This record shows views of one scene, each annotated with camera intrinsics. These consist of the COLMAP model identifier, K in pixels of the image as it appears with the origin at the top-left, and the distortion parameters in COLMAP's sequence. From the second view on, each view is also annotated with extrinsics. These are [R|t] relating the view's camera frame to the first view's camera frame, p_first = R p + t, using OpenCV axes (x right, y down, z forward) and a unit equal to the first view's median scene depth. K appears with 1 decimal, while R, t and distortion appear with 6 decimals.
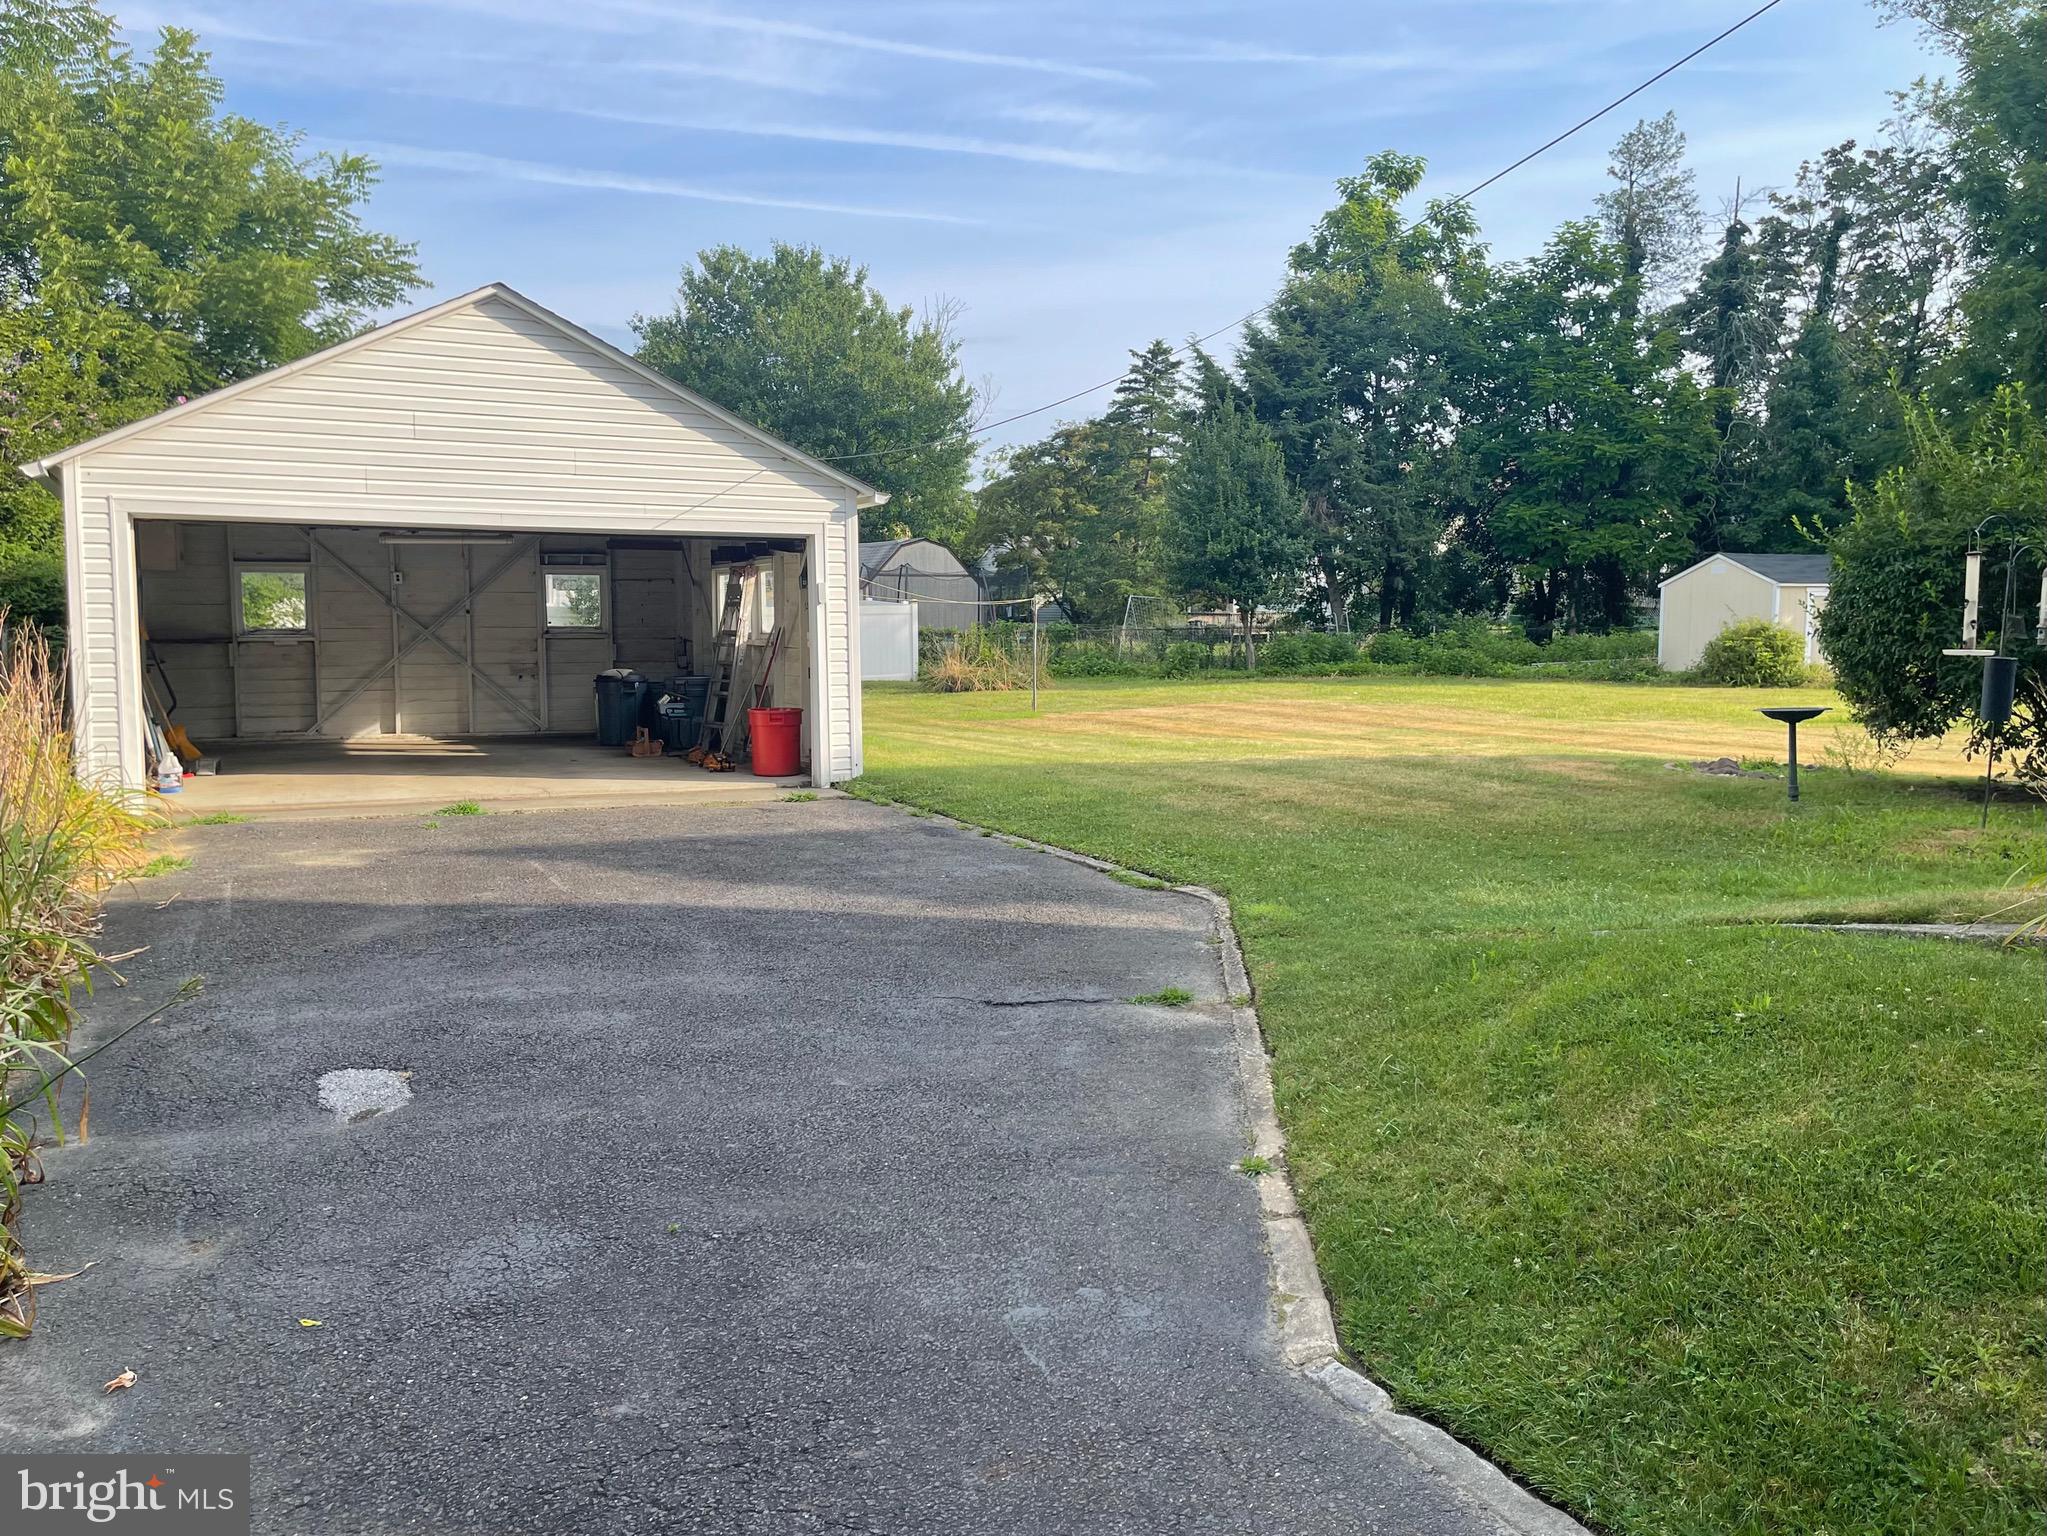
lens RADIAL K [[1577.7, 0, 1023.5], [0, 1577.7, 768.0], [0, 0, 1]] dist [0.056350, -0.078105]
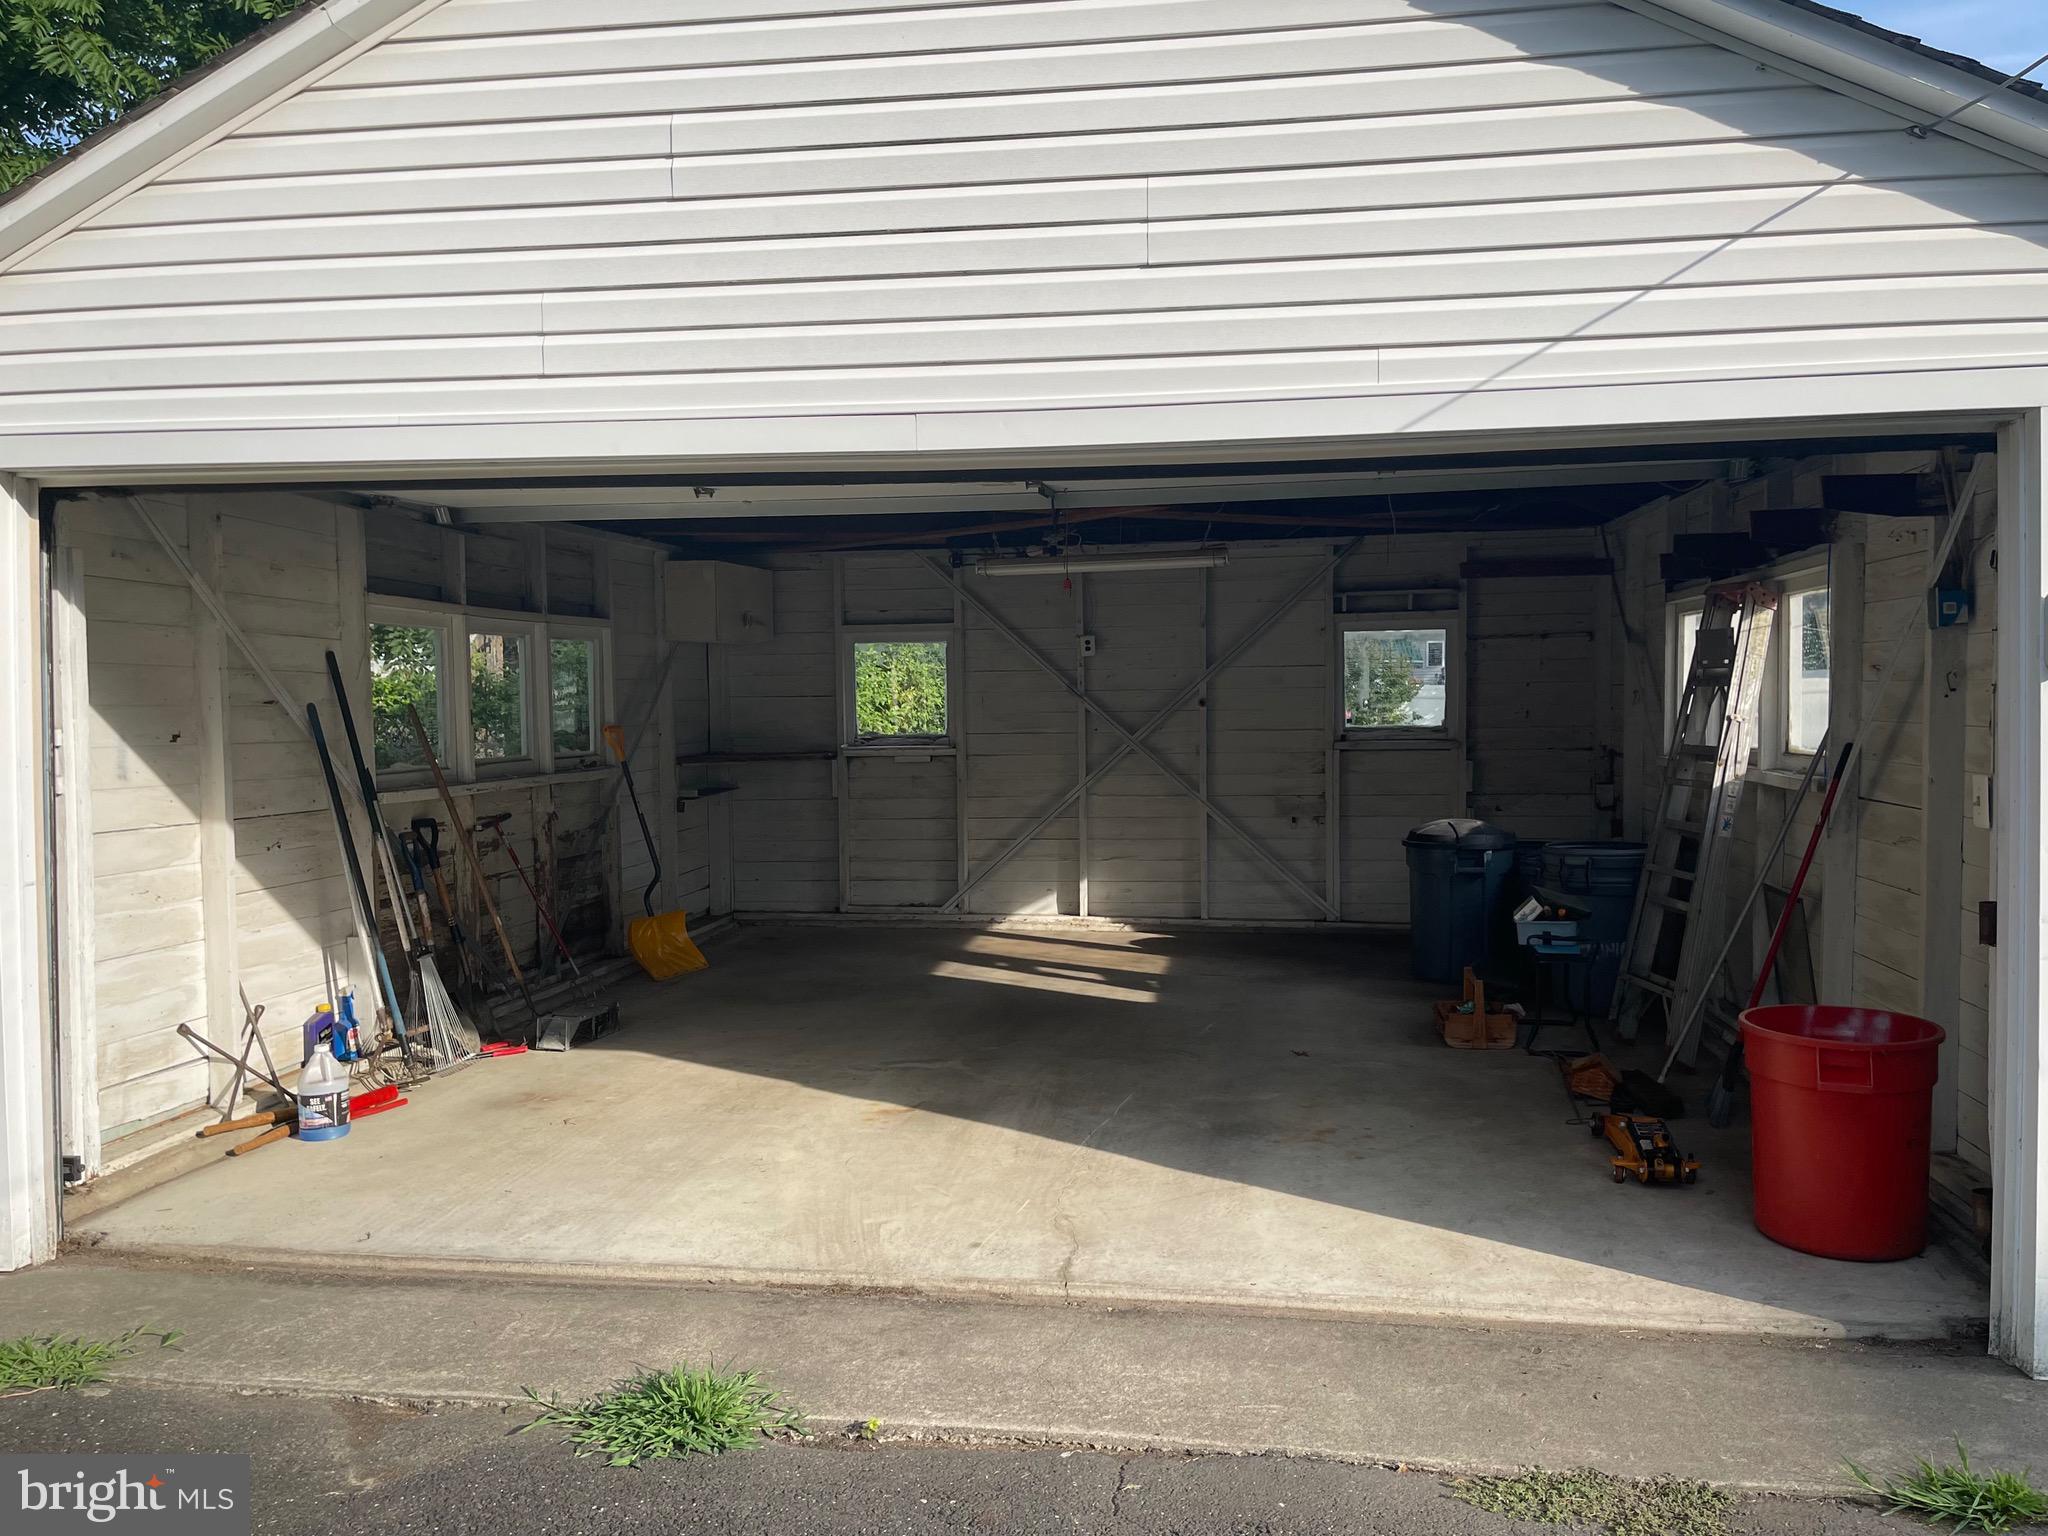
lens RADIAL K [[1604.5, 0, 1015.3], [0, 1604.5, 757.7], [0, 0, 1]] dist [0.061420, -0.080874]
pose [[0.825617, 0.010611, -0.564131, -0.089554], [-0.043207, 0.998076, -0.044462, -0.053089], [0.562574, 0.061083, 0.824488, 0.517631]]
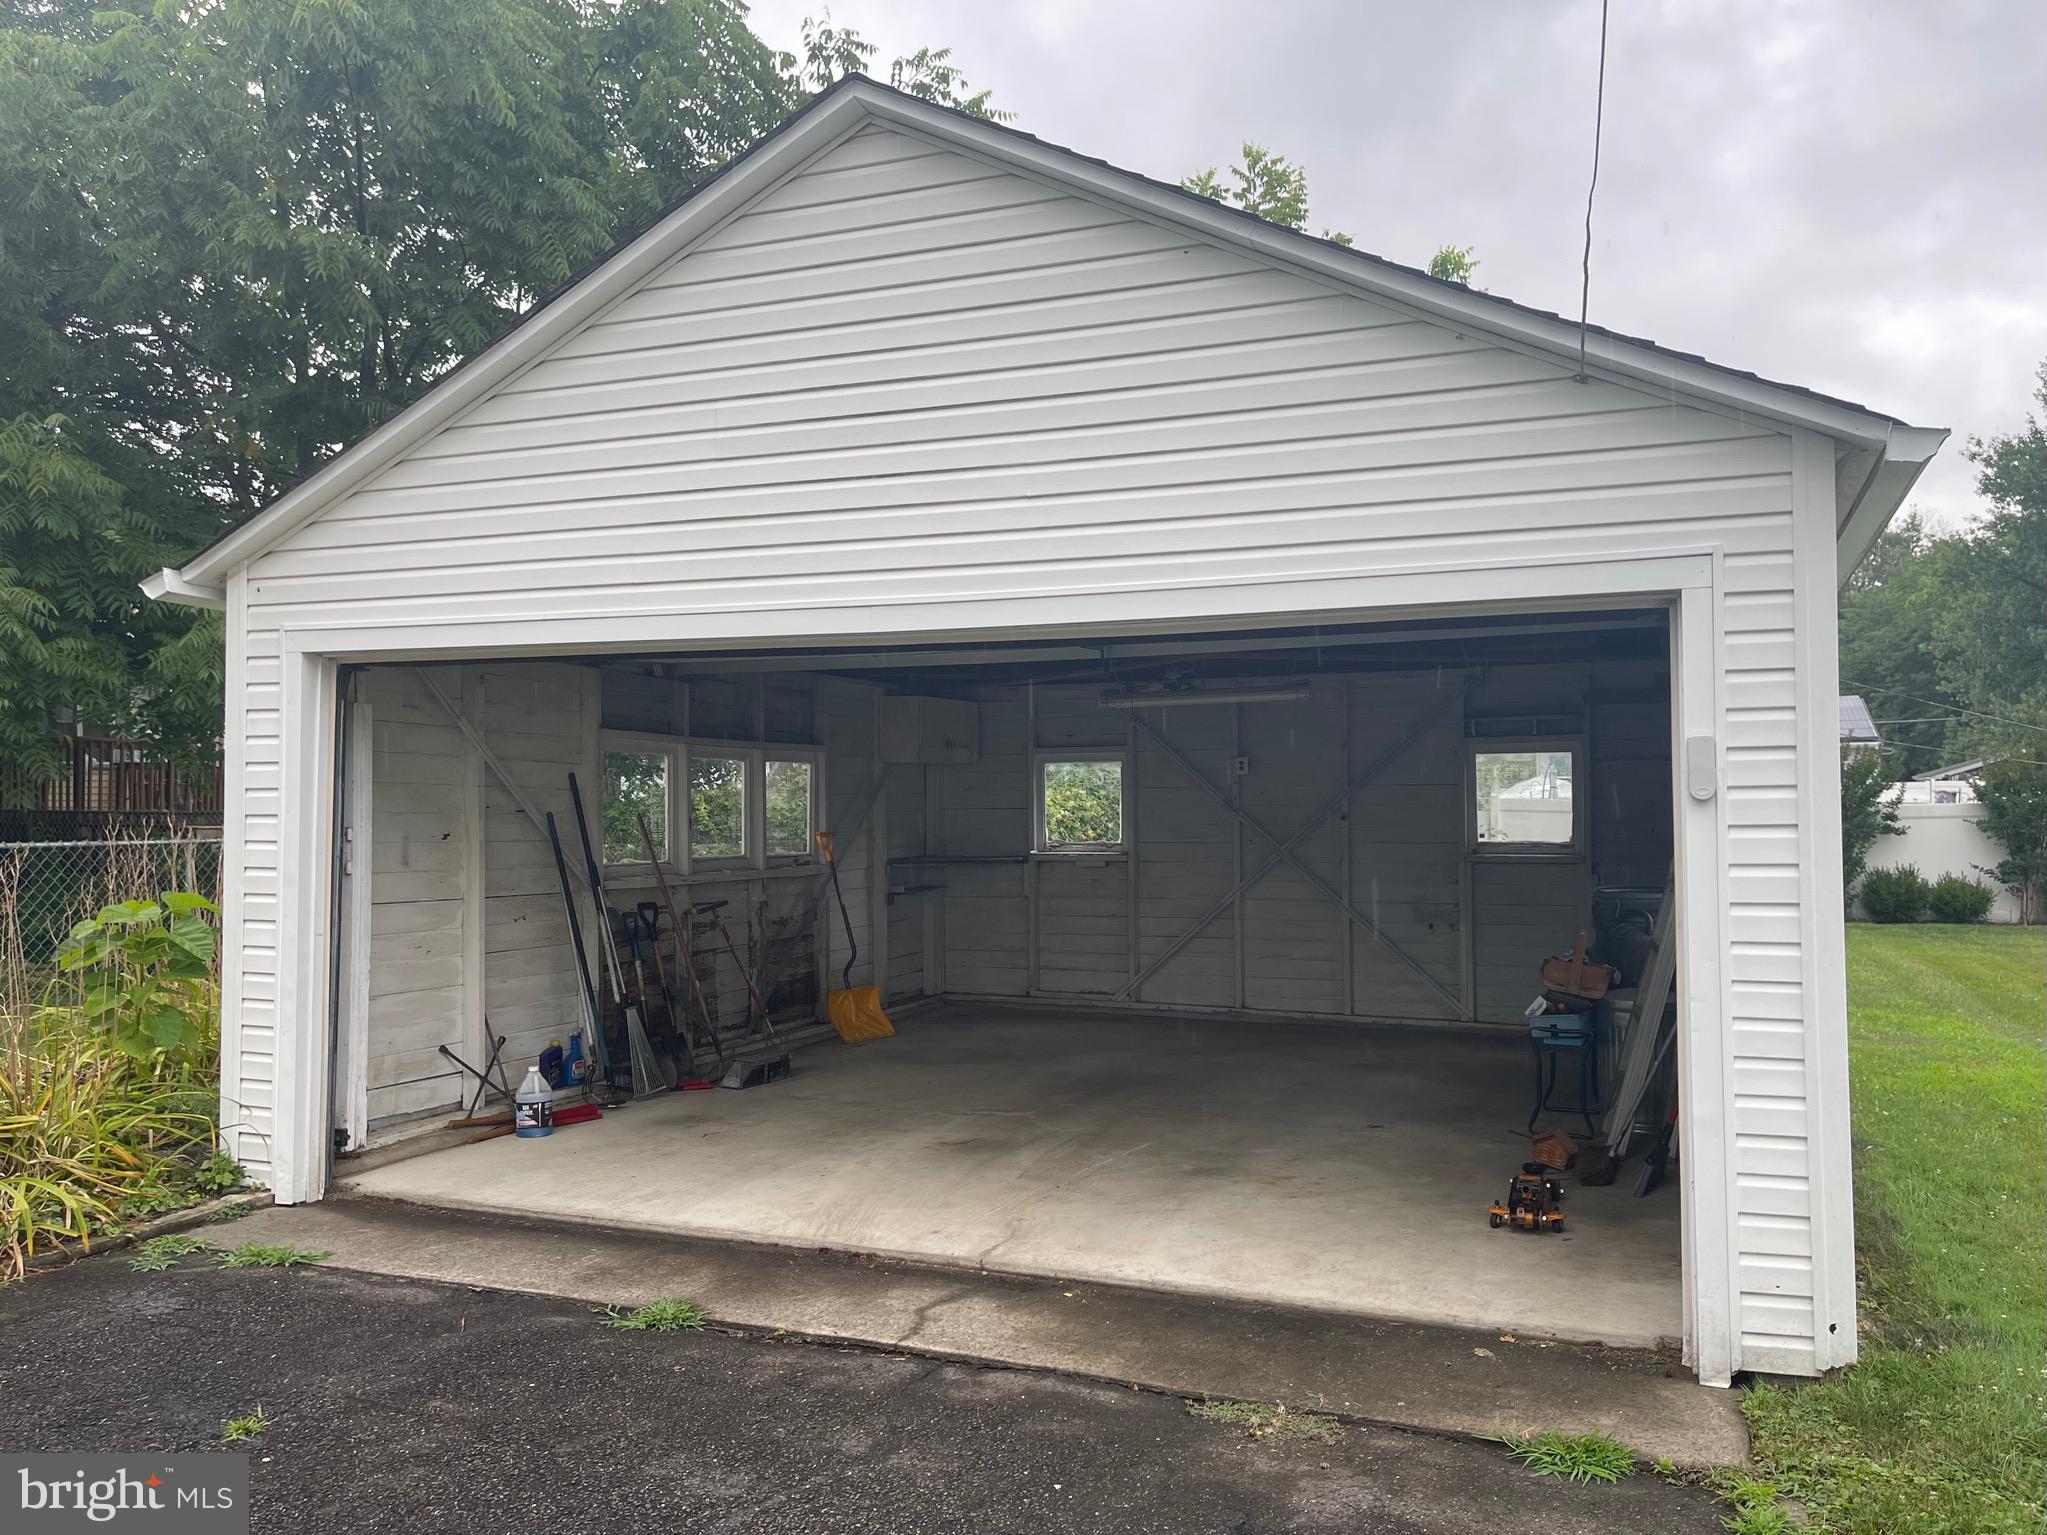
lens RADIAL K [[1577.7, 0, 1023.5], [0, 1577.7, 767.5], [0, 0, 1]] dist [0.056350, -0.078105]
pose [[0.670295, -0.024229, -0.741699, 0.023880], [-0.069294, 0.993057, -0.095063, -0.052434], [0.738853, 0.115115, 0.663962, 0.514599]]
